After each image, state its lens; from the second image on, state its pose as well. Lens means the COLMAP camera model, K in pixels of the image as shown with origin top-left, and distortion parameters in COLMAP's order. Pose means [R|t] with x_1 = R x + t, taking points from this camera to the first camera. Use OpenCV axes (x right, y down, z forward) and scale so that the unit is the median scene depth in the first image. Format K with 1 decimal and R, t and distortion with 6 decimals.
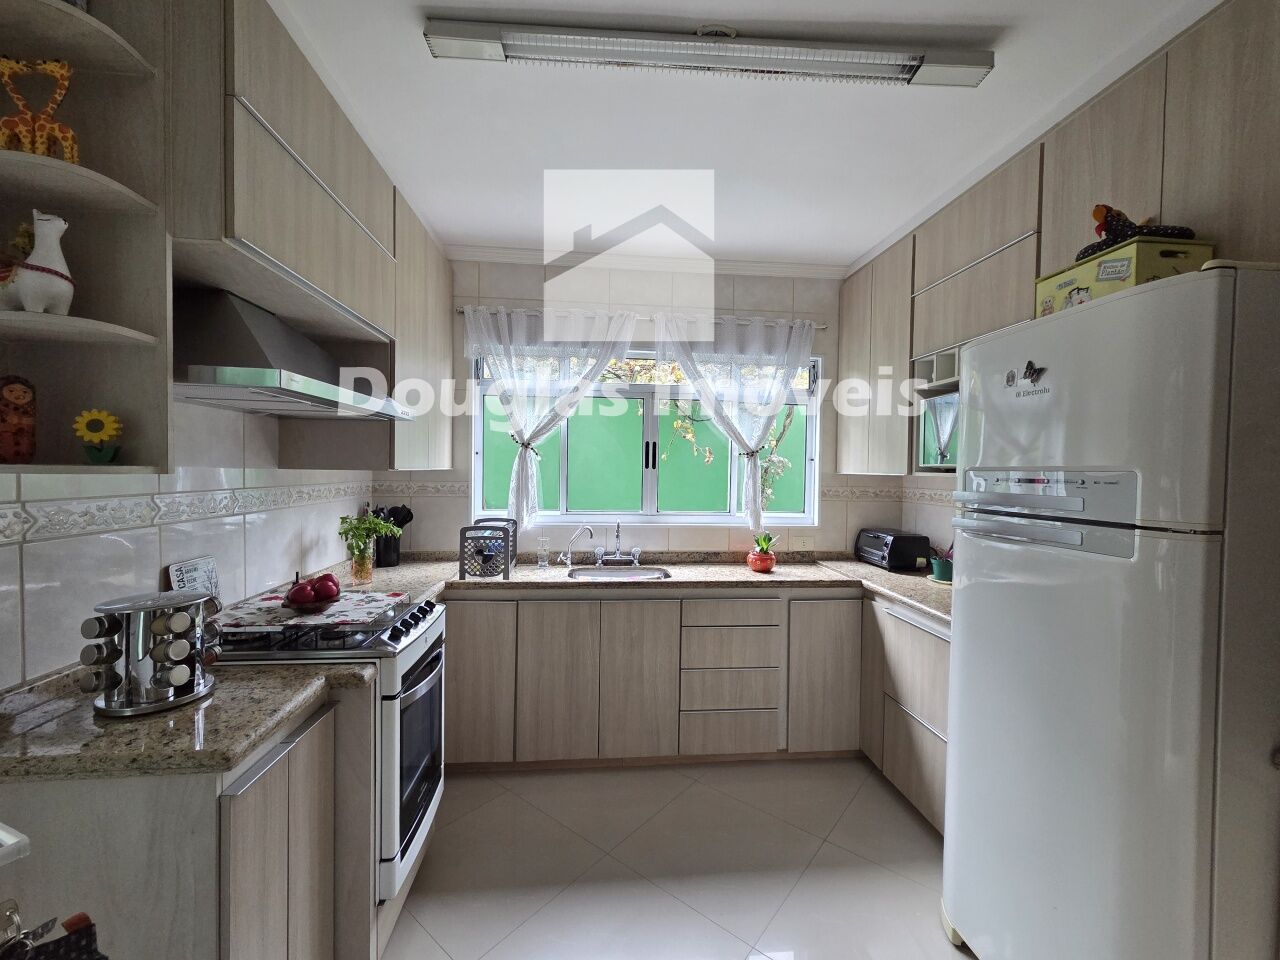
lens RADIAL K [[507.3, 0, 640.0], [0, 507.3, 480.0], [0, 0, 1]] dist [-0.000013, -0.000042]
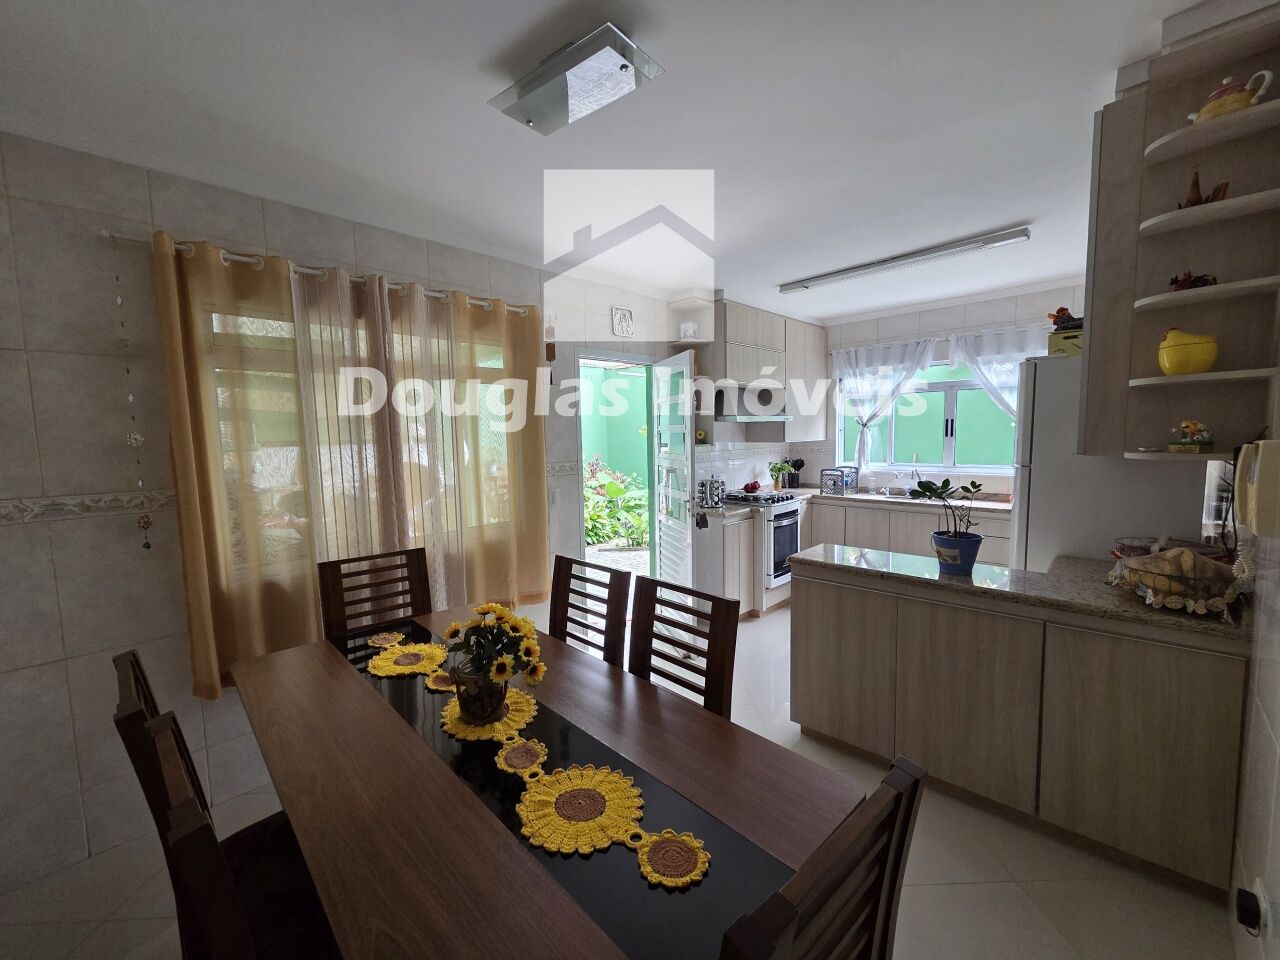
lens RADIAL K [[507.3, 0, 640.0], [0, 507.3, 480.0], [0, 0, 1]] dist [-0.000013, -0.000042]
pose [[0.623036, 0.043943, -0.780958, 0.785468], [0.011536, 0.997796, 0.065347, -0.003894], [0.782108, -0.049723, 0.621156, -0.831005]]
